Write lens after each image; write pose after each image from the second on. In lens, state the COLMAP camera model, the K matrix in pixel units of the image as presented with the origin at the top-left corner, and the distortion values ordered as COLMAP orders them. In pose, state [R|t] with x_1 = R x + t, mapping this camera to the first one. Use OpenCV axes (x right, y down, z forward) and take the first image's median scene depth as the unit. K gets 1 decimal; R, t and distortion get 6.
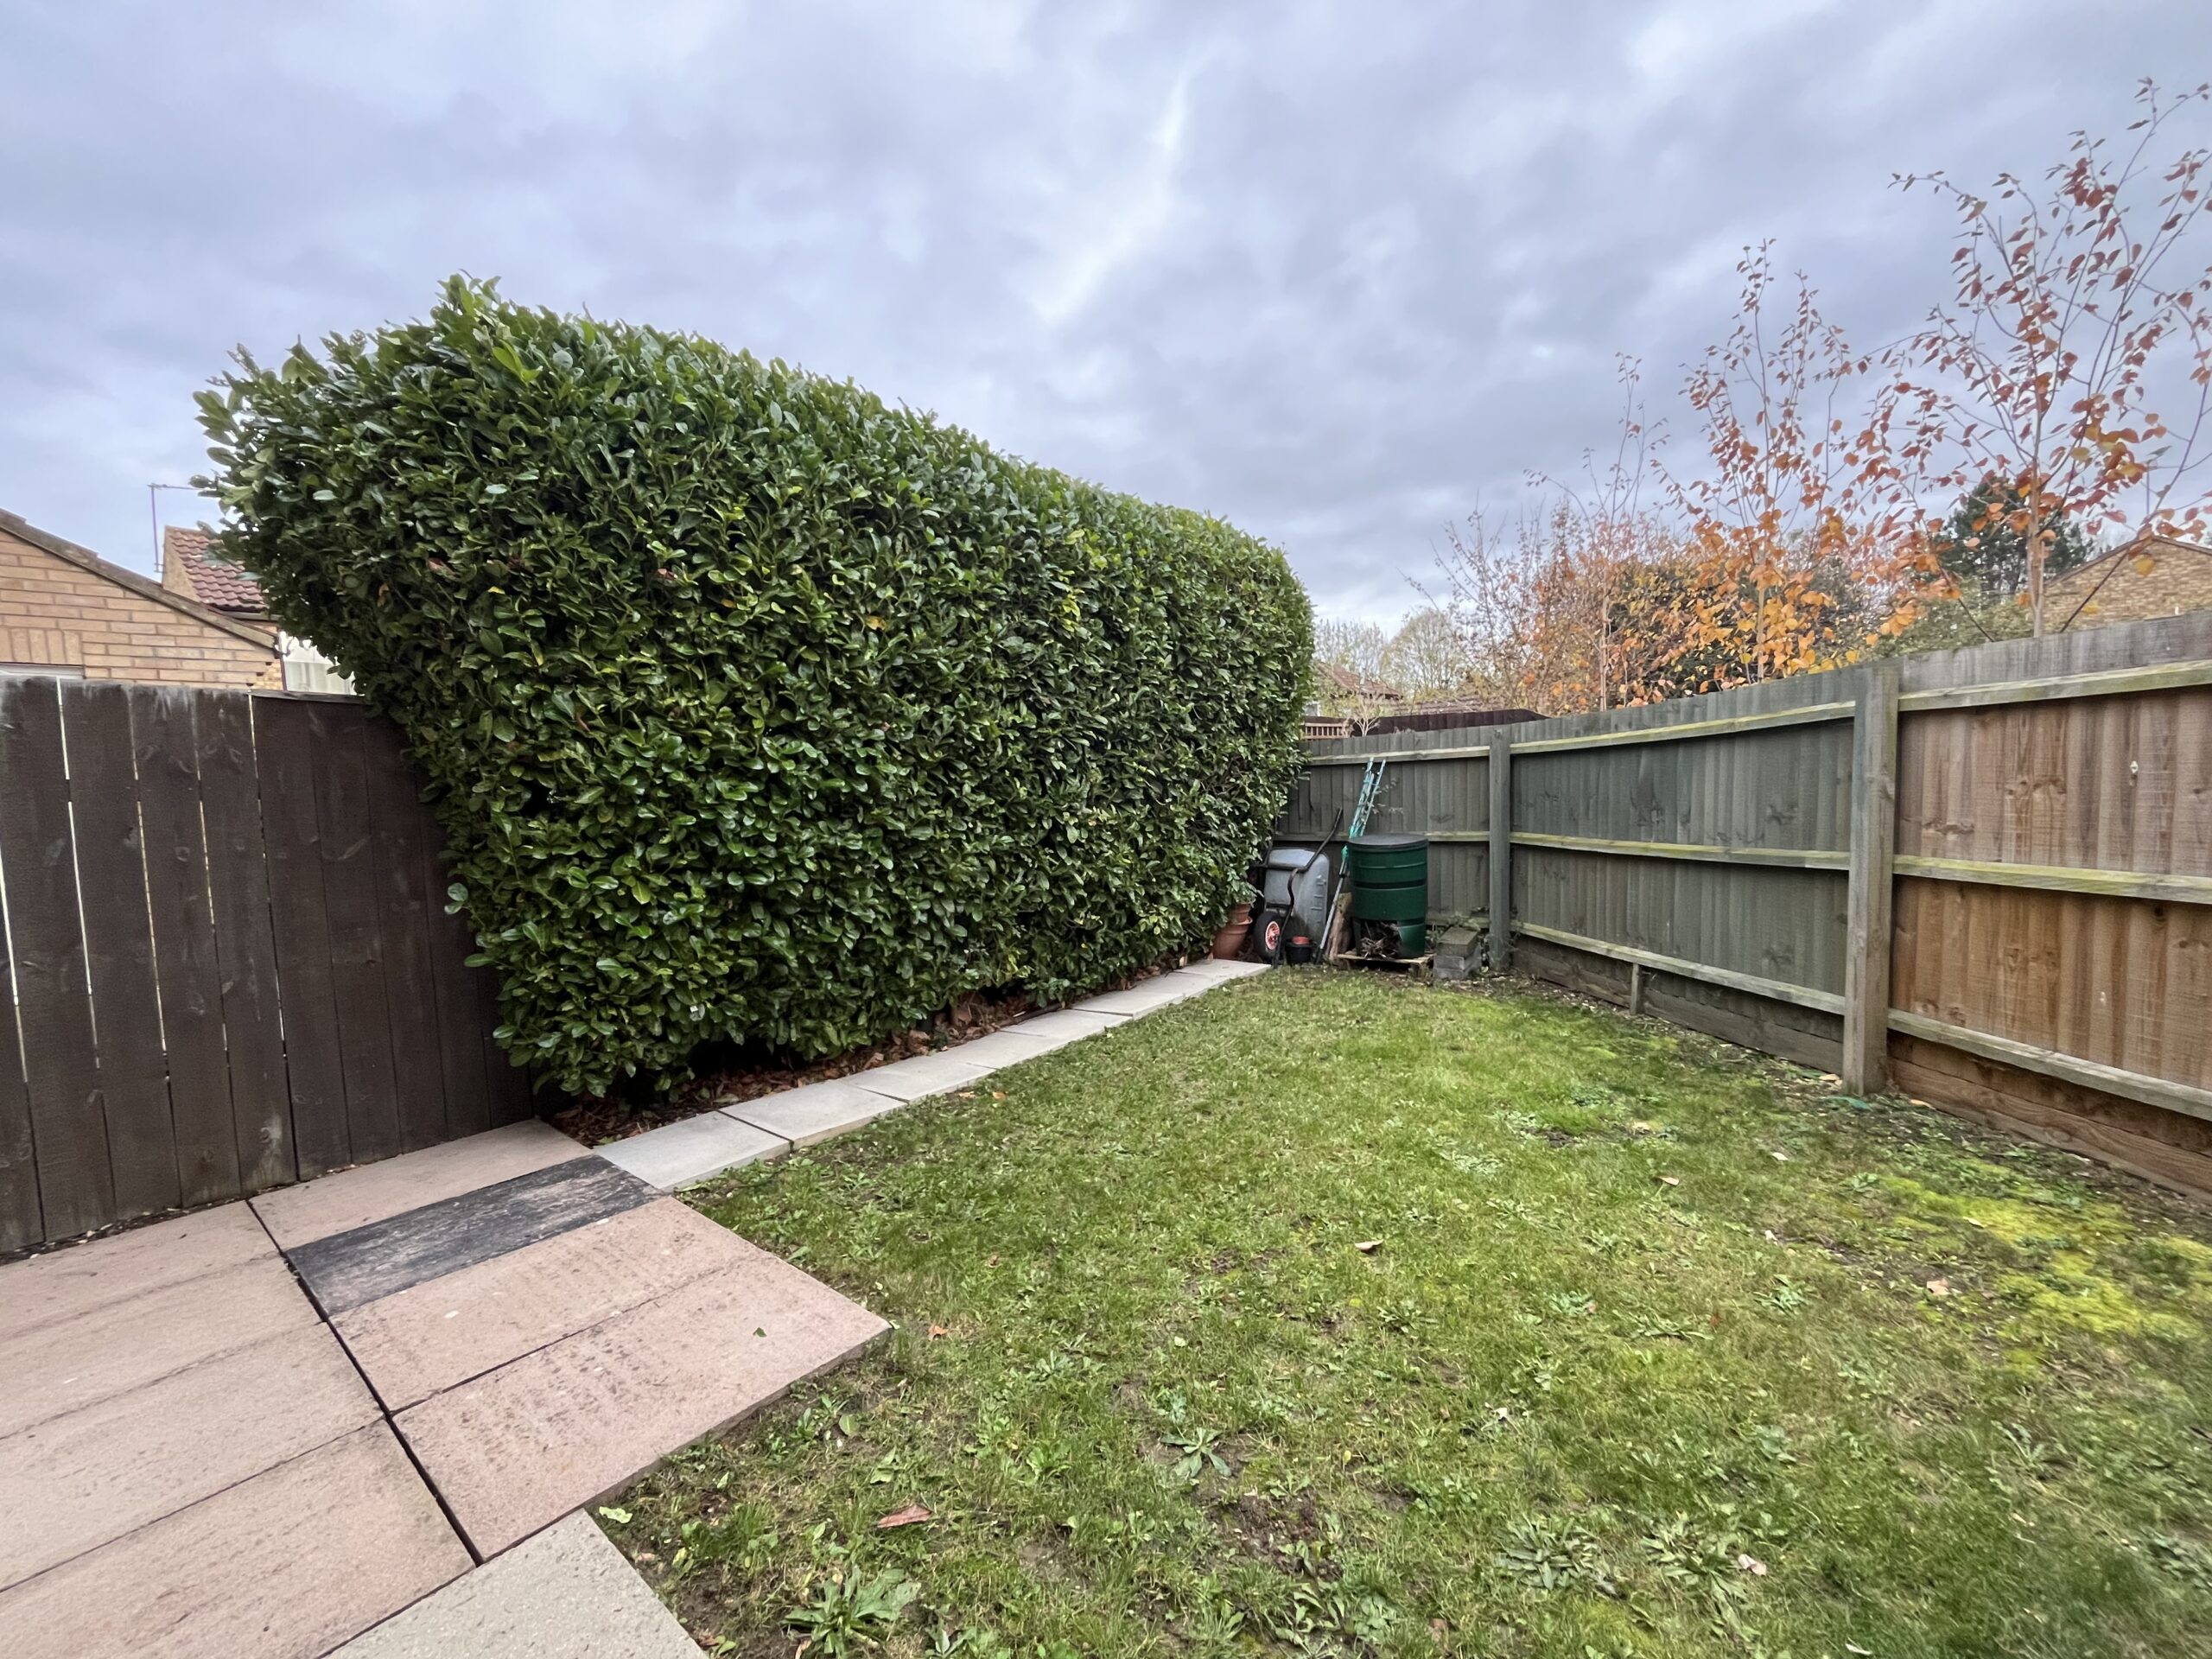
lens RADIAL K [[903.6, 0, 1102.3], [0, 903.6, 828.7], [0, 0, 1]] dist [-0.003094, -0.000363]
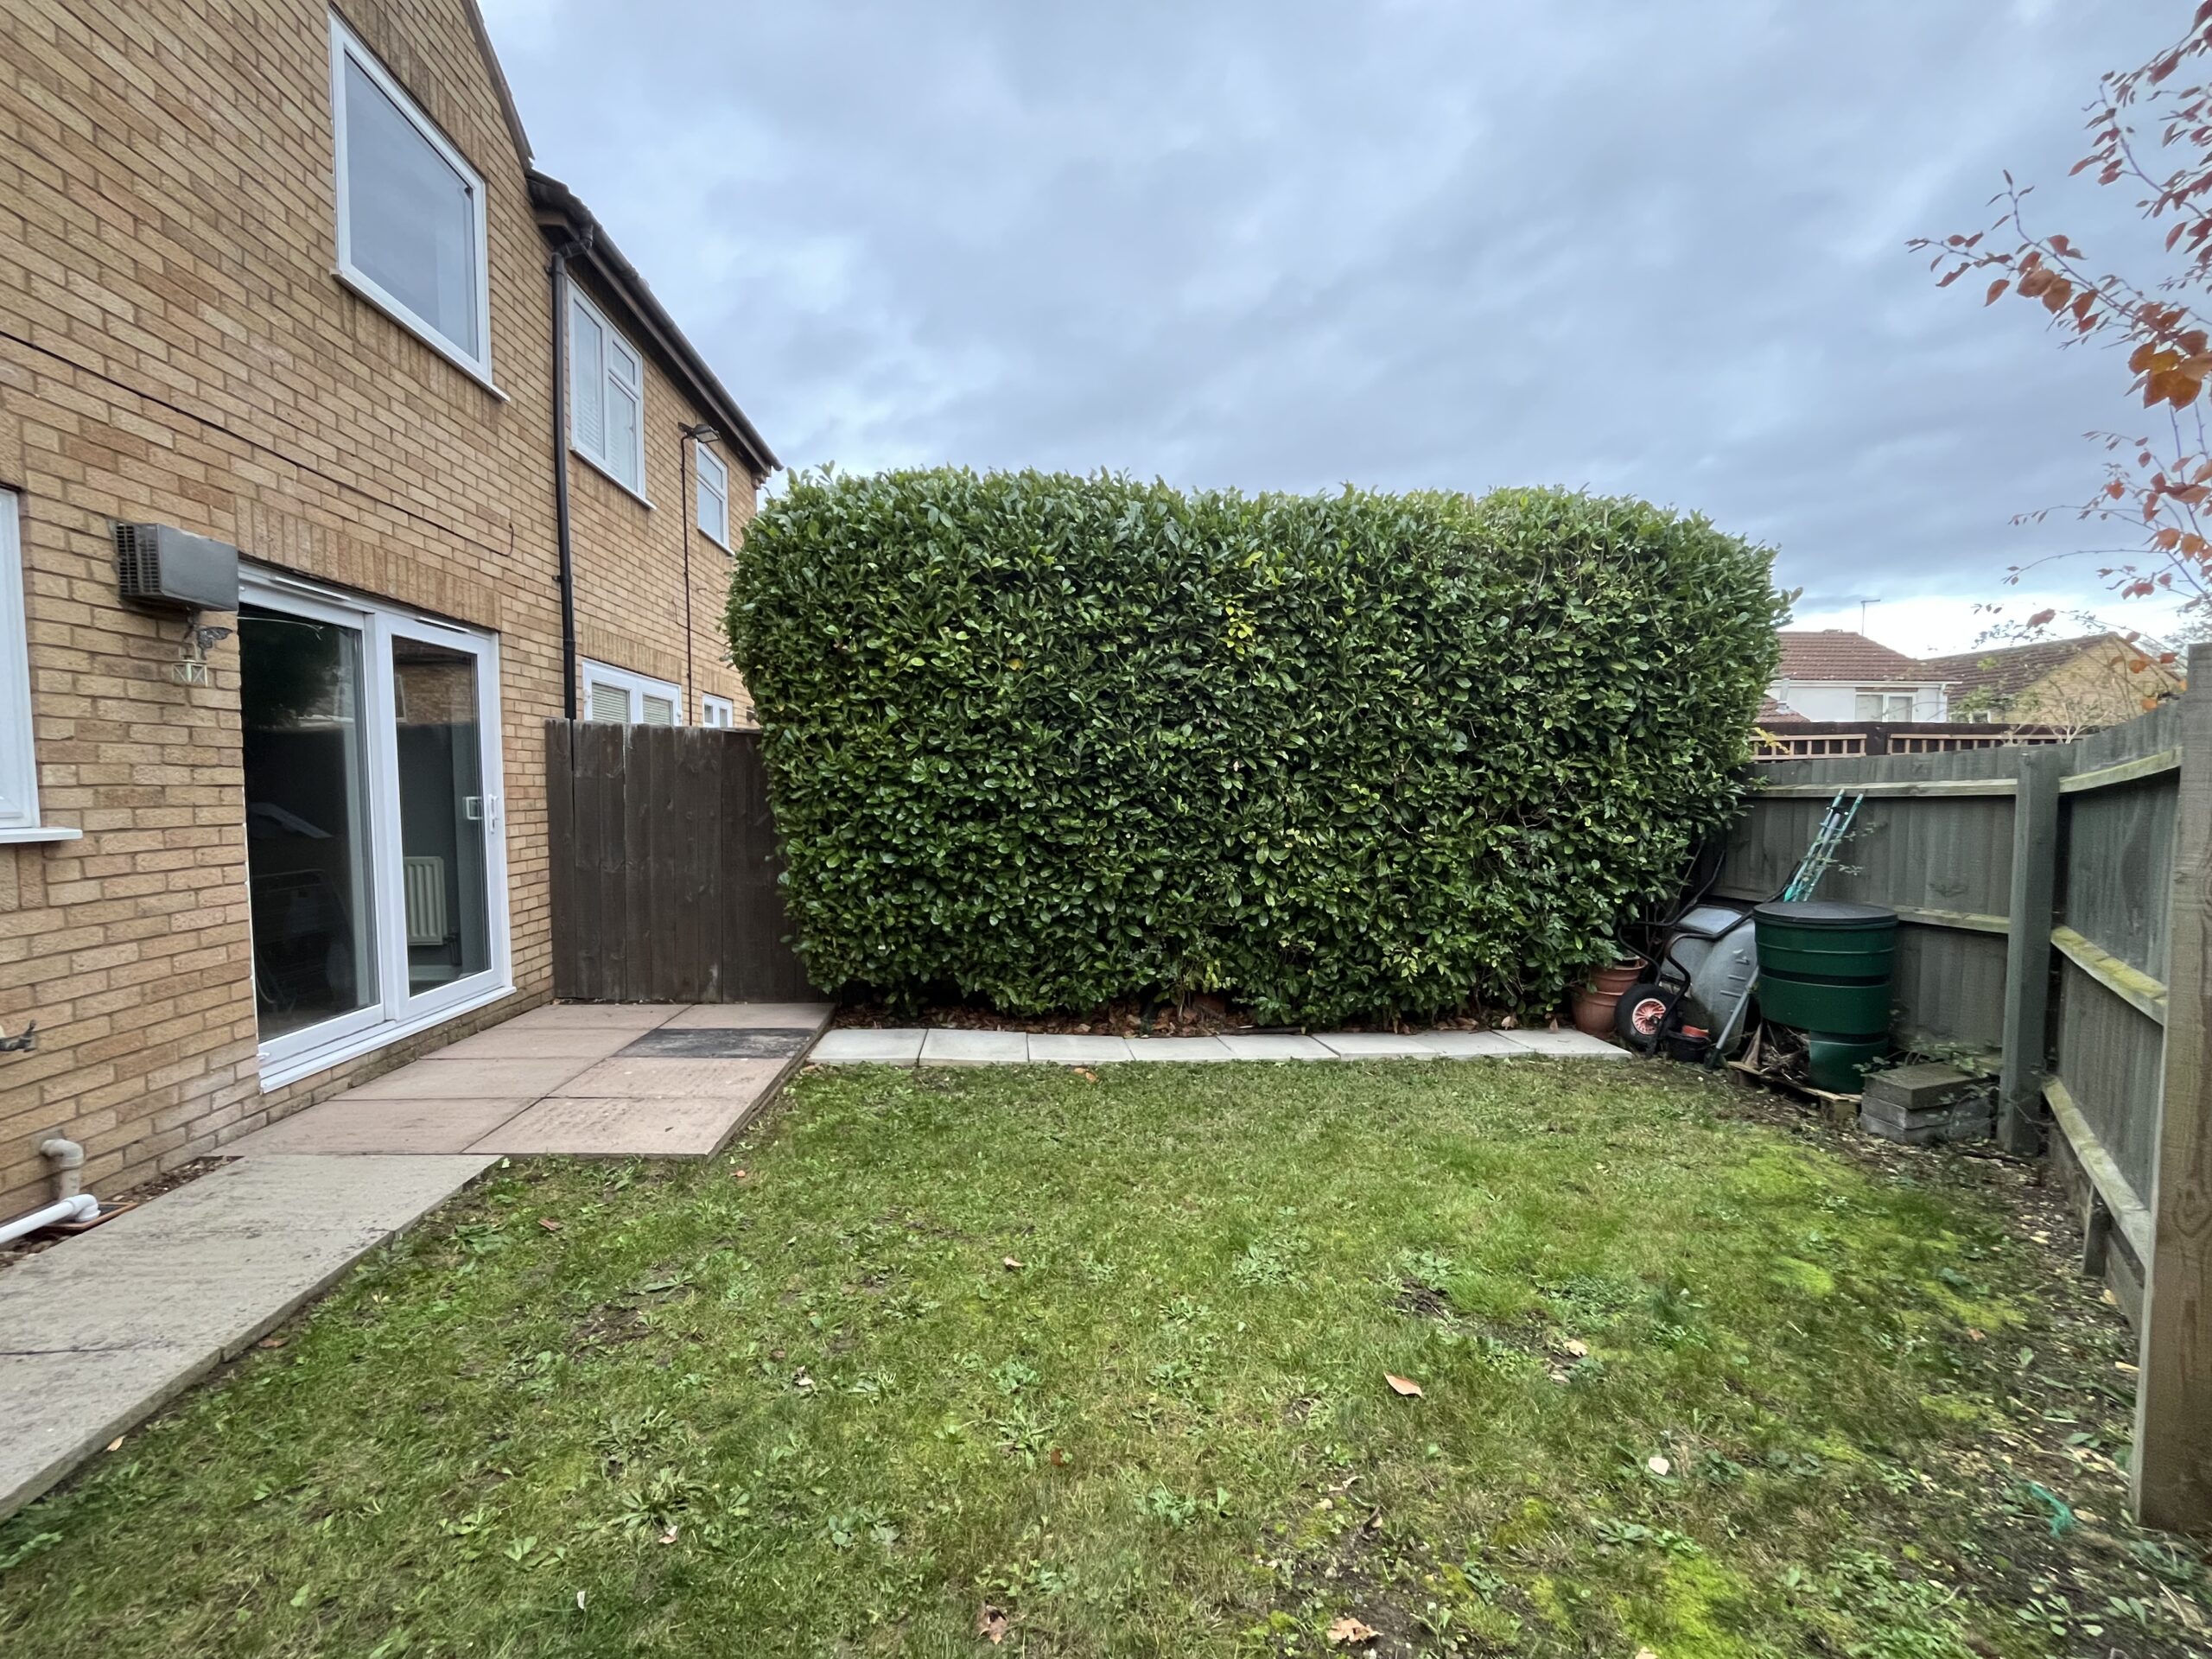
lens RADIAL K [[903.6, 0, 1100.4], [0, 903.6, 827.6], [0, 0, 1]] dist [-0.003094, -0.000363]
pose [[0.693168, 0.069249, -0.717442, 0.602915], [-0.075950, 0.996850, 0.022838, -0.035389], [0.716763, 0.038659, 0.696244, 0.192282]]
